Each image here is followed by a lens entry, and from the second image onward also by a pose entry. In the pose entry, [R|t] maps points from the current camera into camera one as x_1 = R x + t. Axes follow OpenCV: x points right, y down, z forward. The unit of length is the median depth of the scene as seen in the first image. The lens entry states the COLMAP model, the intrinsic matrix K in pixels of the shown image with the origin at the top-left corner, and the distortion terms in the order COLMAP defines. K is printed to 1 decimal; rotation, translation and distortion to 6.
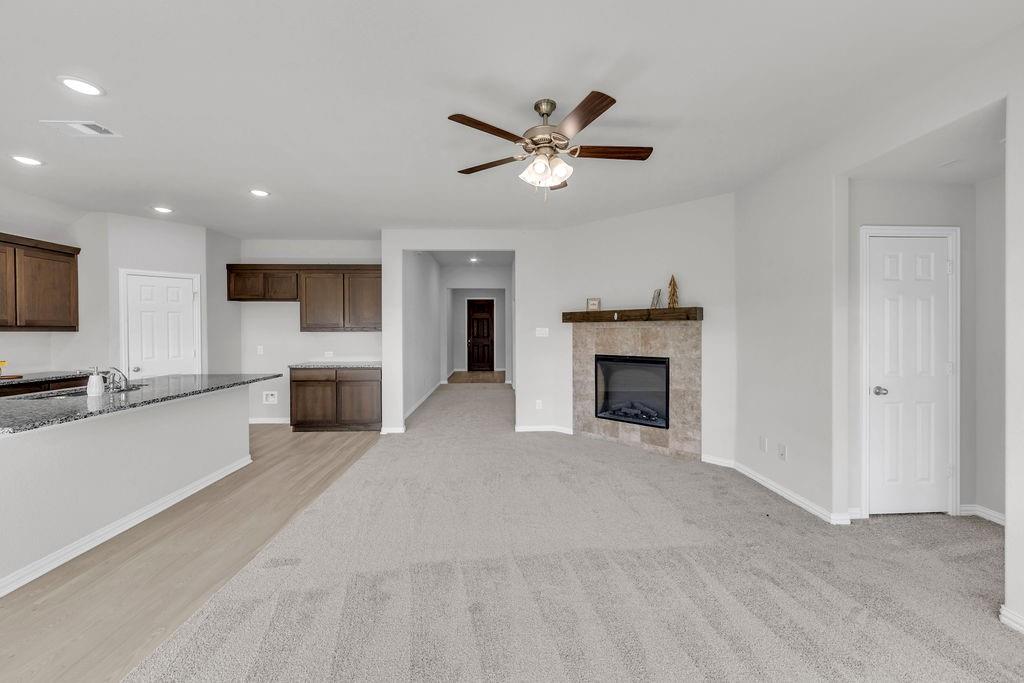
lens RADIAL K [[399.5, 0, 510.5], [0, 399.5, 334.3], [0, 0, 1]] dist [-0.001855, 0.000459]
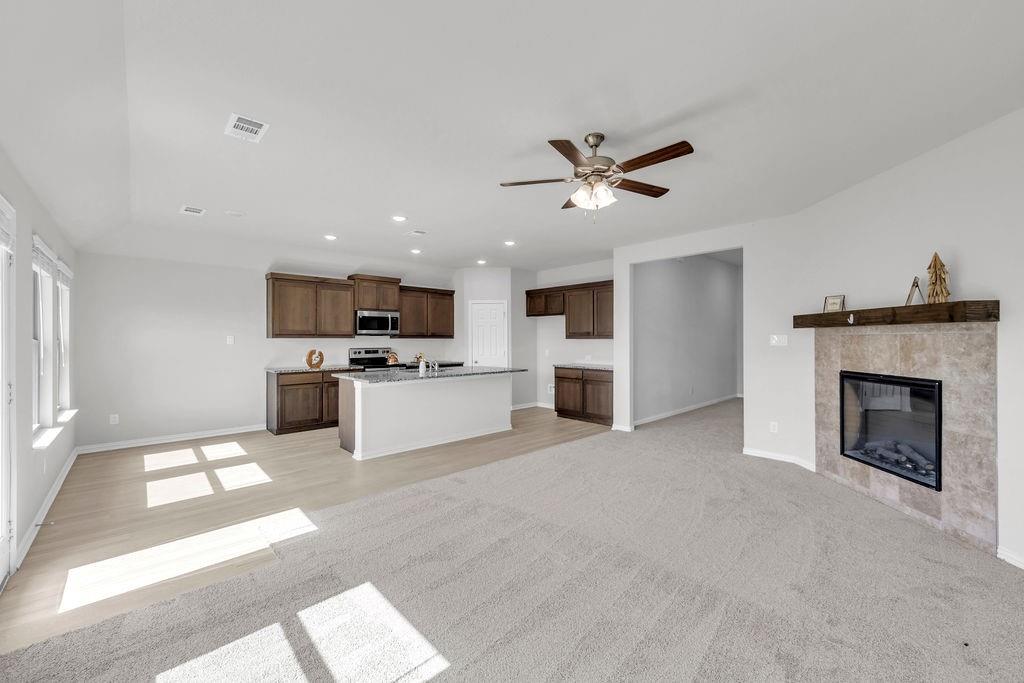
lens RADIAL K [[399.5, 0, 508.8], [0, 399.5, 340.5], [0, 0, 1]] dist [-0.001855, 0.000459]
pose [[0.651080, 0.005552, -0.758989, 0.401555], [-0.006798, 0.999976, 0.001484, -0.002195], [0.758979, 0.004193, 0.651102, 0.047909]]
